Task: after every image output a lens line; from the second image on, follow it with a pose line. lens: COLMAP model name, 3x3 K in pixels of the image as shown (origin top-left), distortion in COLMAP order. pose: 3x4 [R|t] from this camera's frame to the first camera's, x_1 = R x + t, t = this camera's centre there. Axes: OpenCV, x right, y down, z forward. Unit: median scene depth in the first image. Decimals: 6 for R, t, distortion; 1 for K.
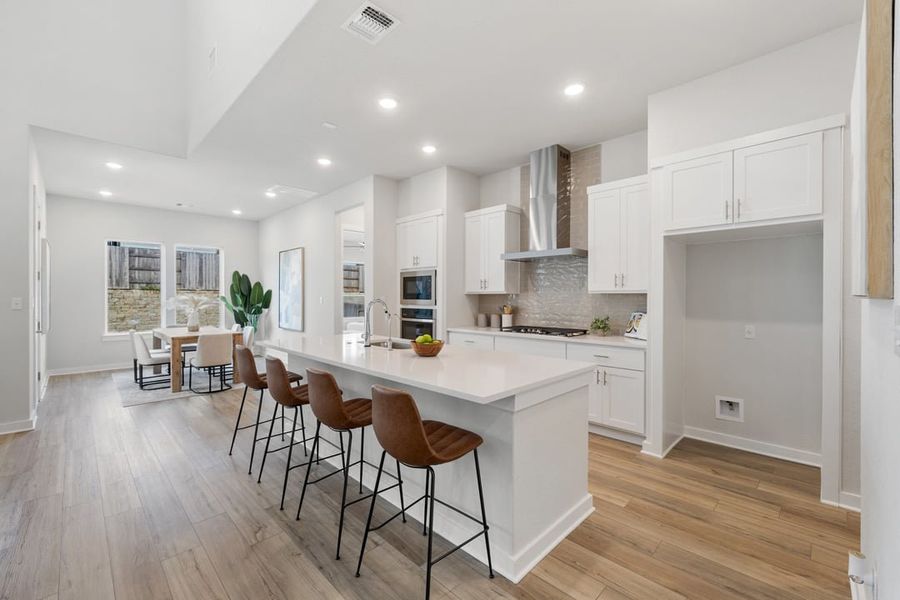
lens RADIAL K [[377.6, 0, 458.9], [0, 377.6, 299.5], [0, 0, 1]] dist [-0.001867, -0.000073]
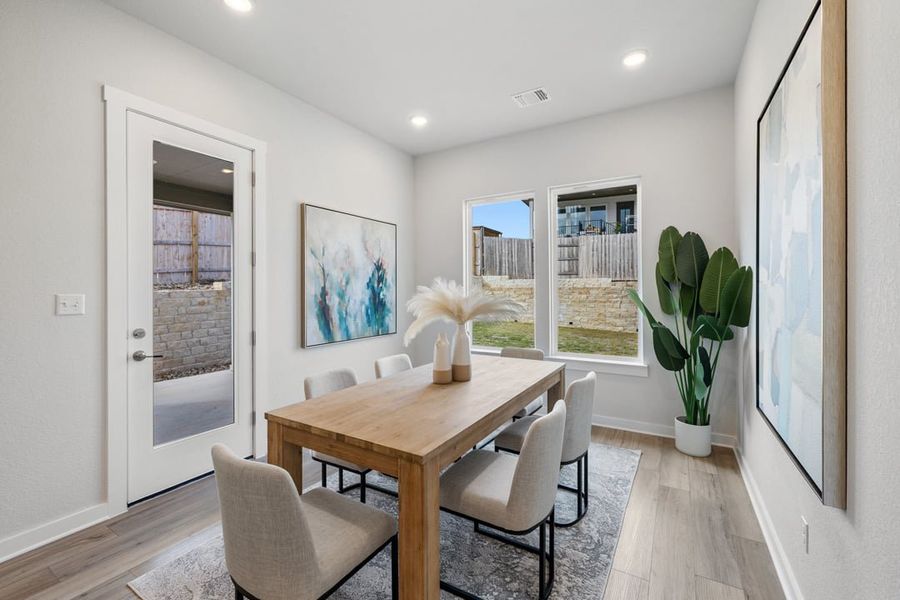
lens RADIAL K [[377.6, 0, 449.3], [0, 377.6, 294.9], [0, 0, 1]] dist [-0.001867, -0.000073]
pose [[0.199191, 0.009561, -0.979914, -0.389888], [-0.004029, 0.999952, 0.008938, -0.007749], [0.979952, 0.002168, 0.199220, 1.112944]]
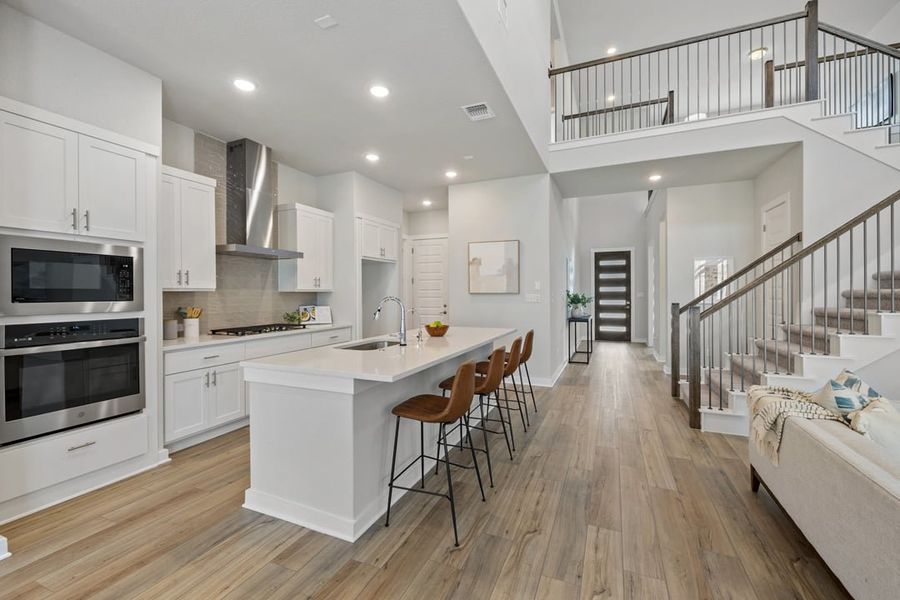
lens RADIAL K [[377.6, 0, 448.3], [0, 377.6, 295.5], [0, 0, 1]] dist [-0.001867, -0.000073]
pose [[-0.344383, -0.000859, 0.938829, -0.745597], [0.012531, 0.999906, 0.005511, -0.004581], [-0.938746, 0.013662, -0.344340, 0.763844]]
